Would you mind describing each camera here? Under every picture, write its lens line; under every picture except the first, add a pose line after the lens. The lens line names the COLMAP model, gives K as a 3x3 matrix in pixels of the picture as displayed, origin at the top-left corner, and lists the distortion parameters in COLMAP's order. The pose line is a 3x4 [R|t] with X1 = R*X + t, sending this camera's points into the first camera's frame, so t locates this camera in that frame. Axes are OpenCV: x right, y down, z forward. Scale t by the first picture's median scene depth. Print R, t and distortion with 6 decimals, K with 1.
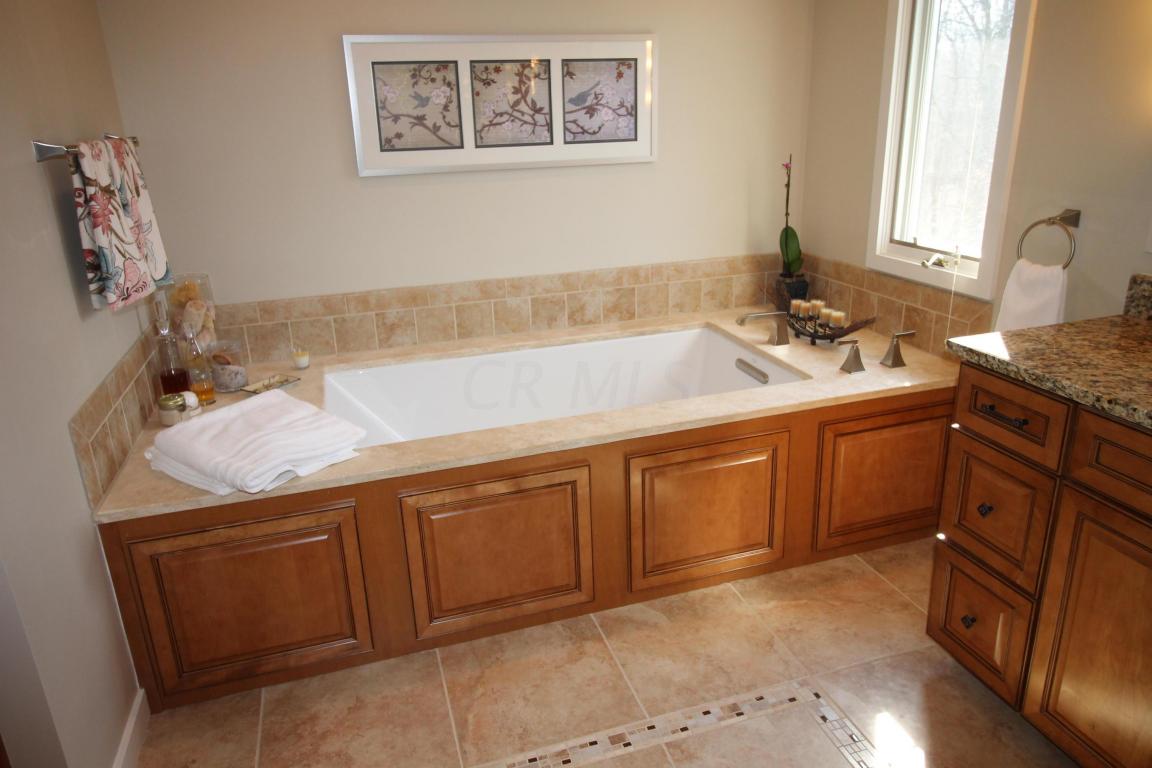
lens RADIAL K [[774.4, 0, 580.2], [0, 774.4, 363.0], [0, 0, 1]] dist [0.010474, -0.005749]
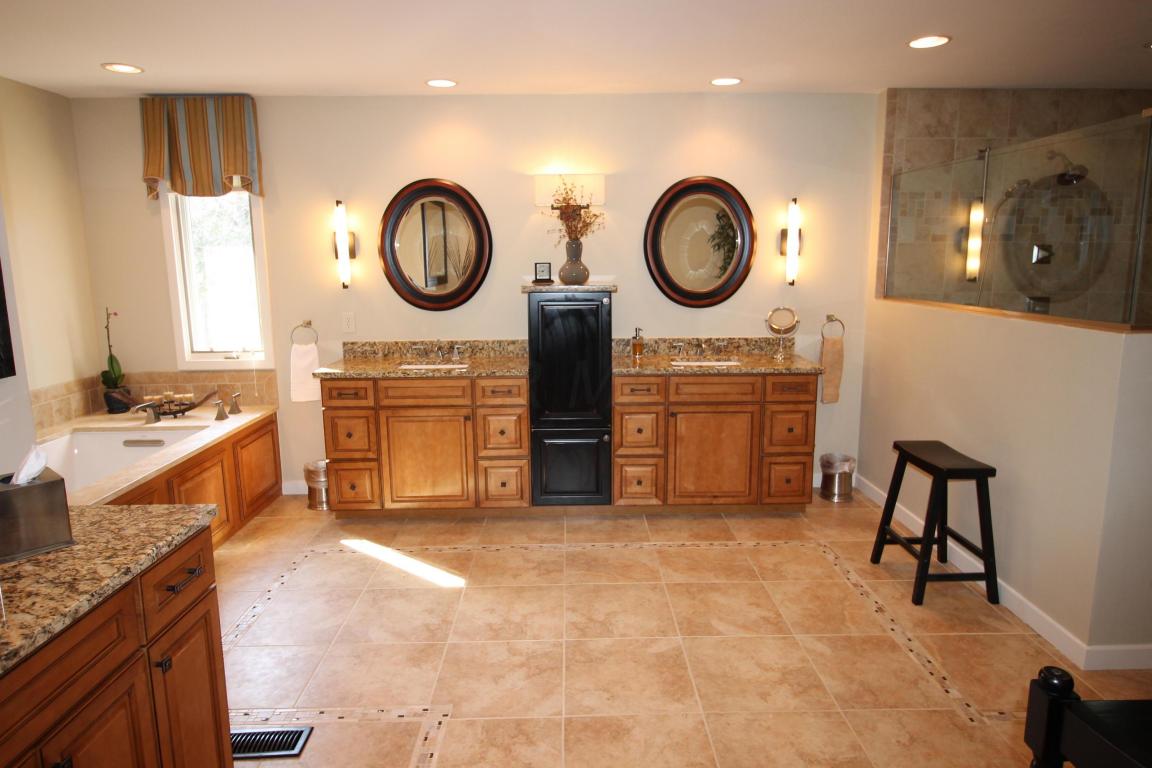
lens RADIAL K [[684.3, 0, 582.5], [0, 684.3, 376.9], [0, 0, 1]] dist [0.002230, -0.004429]
pose [[0.274509, -0.133085, 0.952330, -0.896730], [0.301790, 0.952260, 0.046085, 0.093874], [-0.912999, 0.274753, 0.301567, -0.253048]]
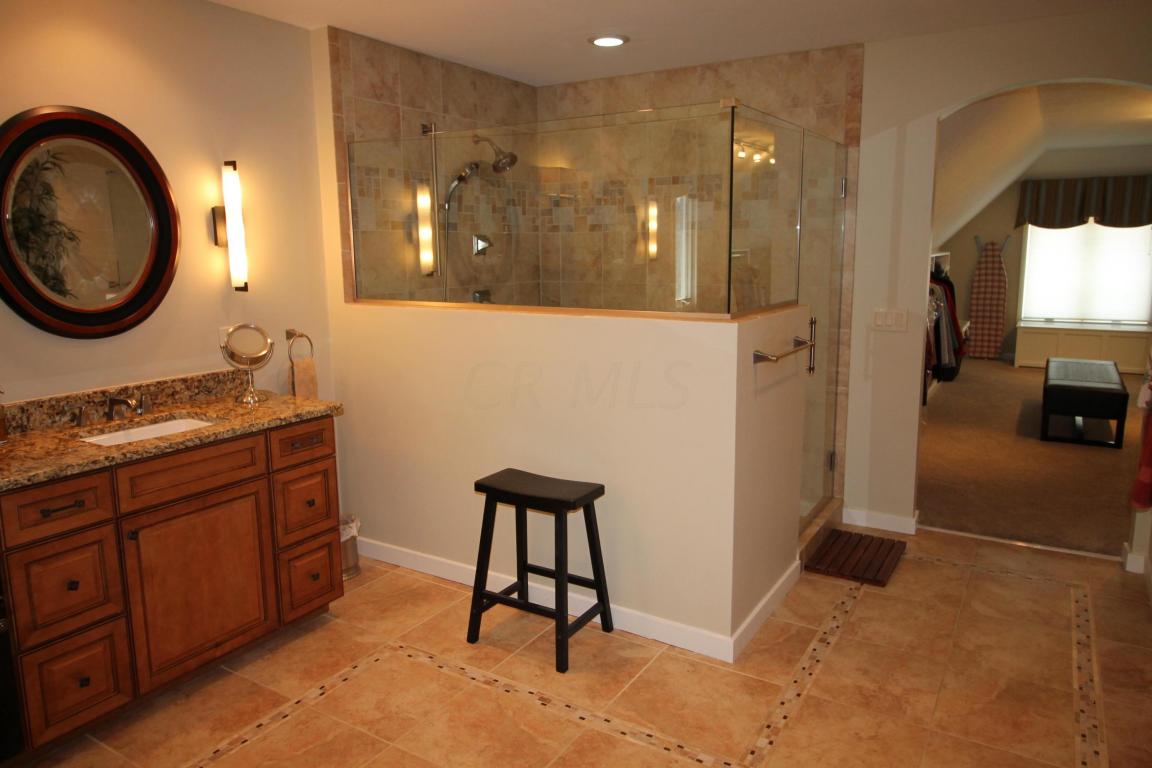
lens RADIAL K [[774.4, 0, 576.5], [0, 774.4, 373.6], [0, 0, 1]] dist [0.010474, -0.005749]
pose [[-0.656665, -0.088165, 0.749011, -0.463775], [0.265732, 0.902406, 0.339190, -0.050506], [-0.705817, 0.421770, -0.569150, 0.114721]]
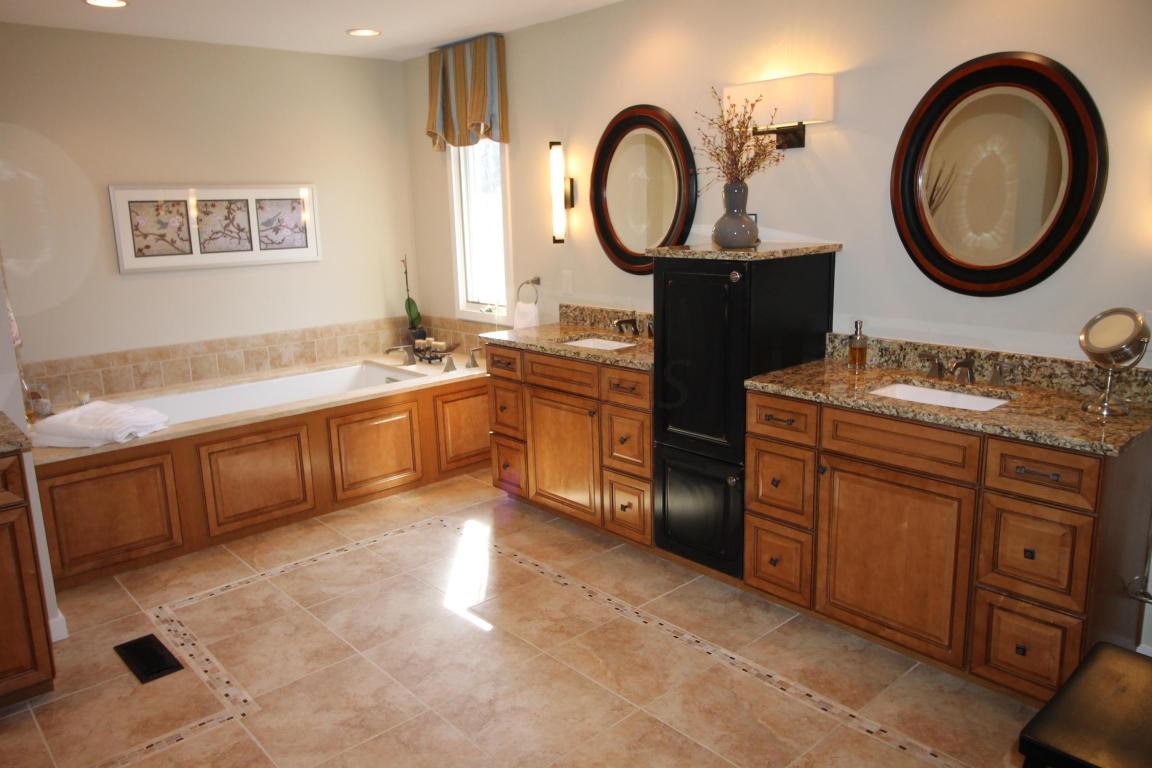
lens RADIAL K [[831.9, 0, 582.4], [0, 831.9, 377.8], [0, 0, 1]] dist [0.004432, -0.006250]
pose [[0.907687, -0.079787, 0.411992, -0.162617], [0.129544, 0.987085, -0.094246, 0.243657], [-0.399152, 0.138917, 0.906300, -0.850904]]
